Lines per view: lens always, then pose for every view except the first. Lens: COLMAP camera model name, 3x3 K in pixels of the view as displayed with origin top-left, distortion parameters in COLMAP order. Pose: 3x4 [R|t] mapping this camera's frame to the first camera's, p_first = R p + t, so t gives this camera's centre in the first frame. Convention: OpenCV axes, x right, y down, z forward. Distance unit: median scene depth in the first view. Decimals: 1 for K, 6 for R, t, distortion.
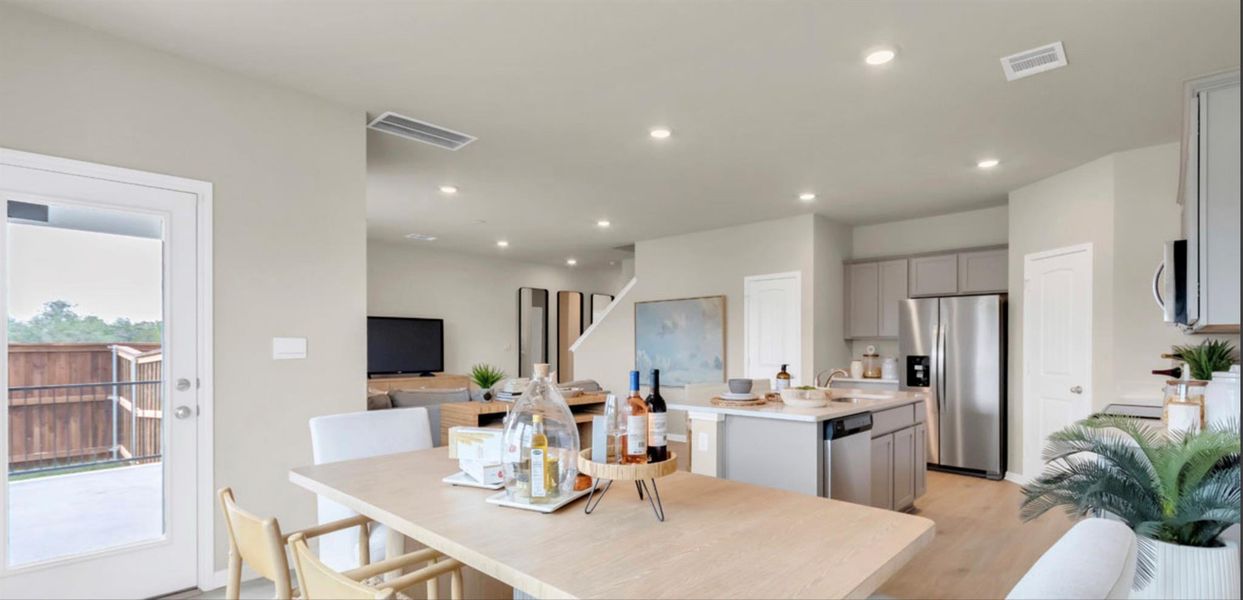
lens RADIAL K [[577.3, 0, 619.9], [0, 577.3, 346.8], [0, 0, 1]] dist [-0.000011, -0.000036]
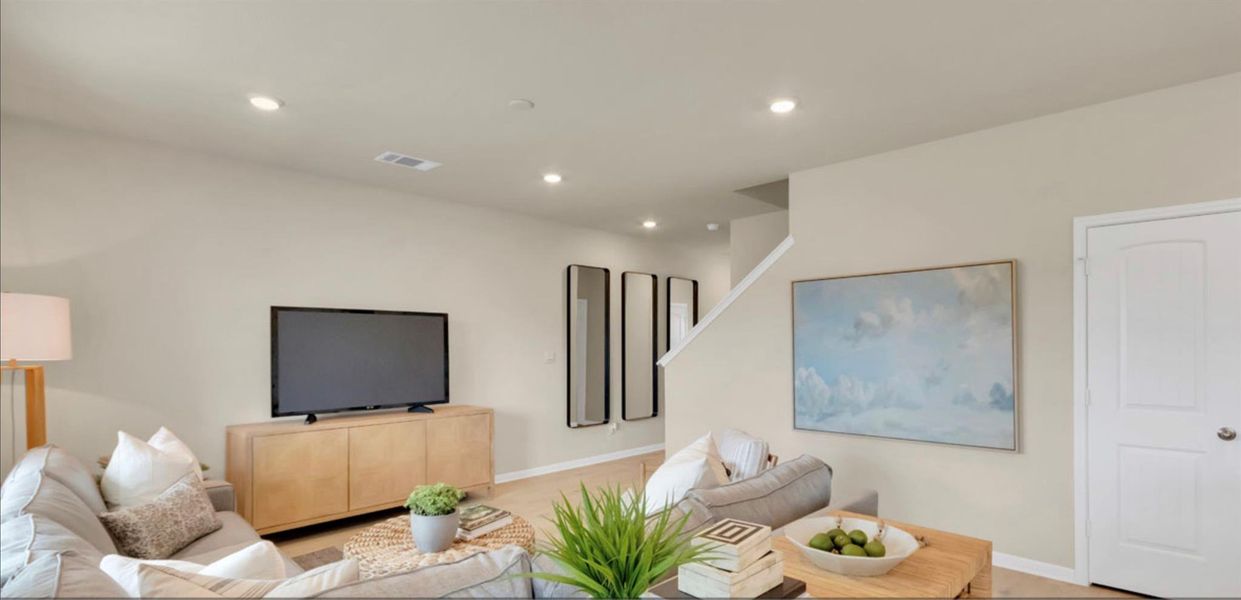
lens RADIAL K [[597.2, 0, 623.6], [0, 597.2, 342.6], [0, 0, 1]] dist [0.022800, -0.011049]
pose [[0.999716, -0.002212, -0.023709, -0.123509], [0.002088, 0.999984, -0.005263, -0.014961], [0.023721, 0.005212, 0.999705, 0.428655]]
